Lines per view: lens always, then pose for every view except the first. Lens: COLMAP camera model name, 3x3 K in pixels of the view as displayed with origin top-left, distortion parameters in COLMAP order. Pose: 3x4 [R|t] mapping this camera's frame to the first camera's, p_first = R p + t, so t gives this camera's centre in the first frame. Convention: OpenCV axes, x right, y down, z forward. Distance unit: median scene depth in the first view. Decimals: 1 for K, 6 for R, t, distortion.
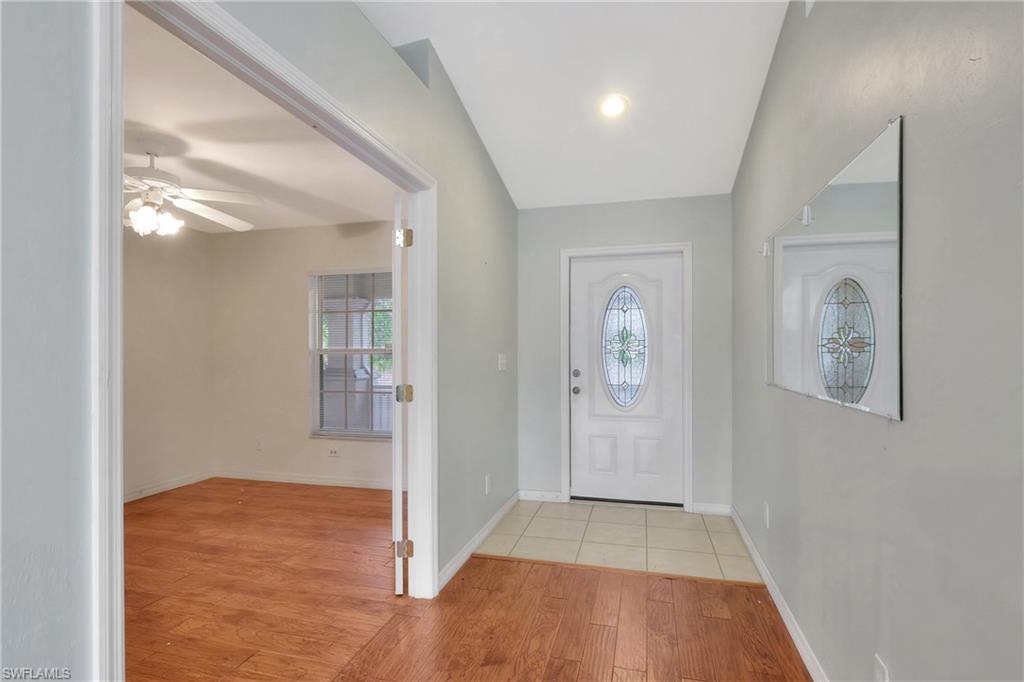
lens RADIAL K [[510.5, 0, 508.0], [0, 510.5, 347.0], [0, 0, 1]] dist [-0.011554, -0.000153]
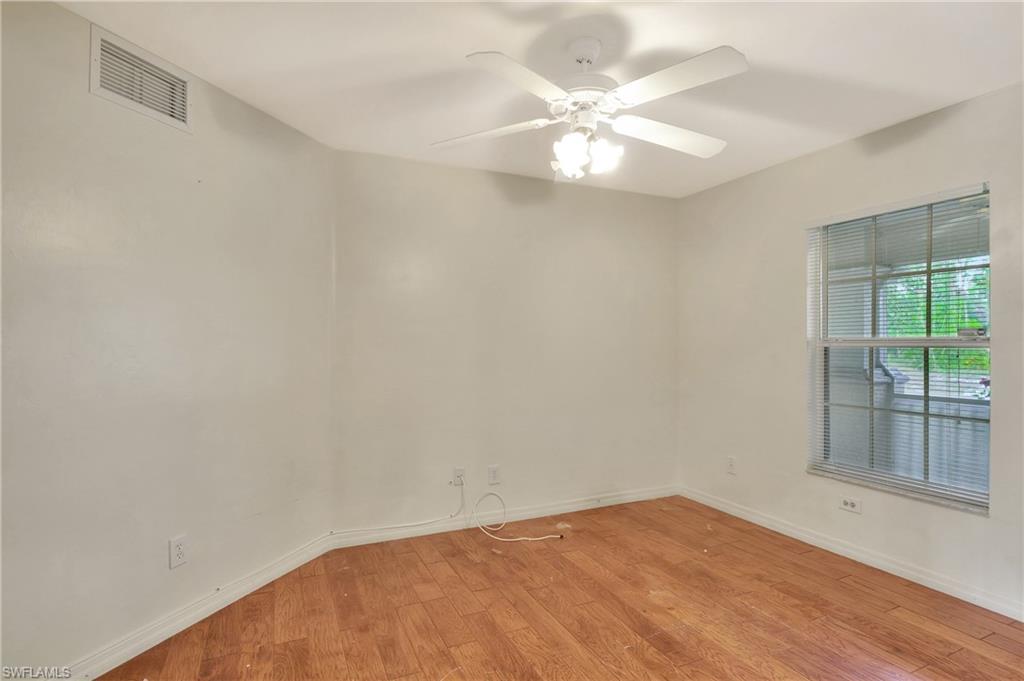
lens RADIAL K [[489.9, 0, 508.0], [0, 489.9, 337.3], [0, 0, 1]] dist [-0.010326, -0.000425]
pose [[0.637172, 0.003450, -0.770714, -0.174770], [-0.002313, 0.999994, 0.002563, 0.001352], [0.770718, 0.000150, 0.637176, 0.346070]]
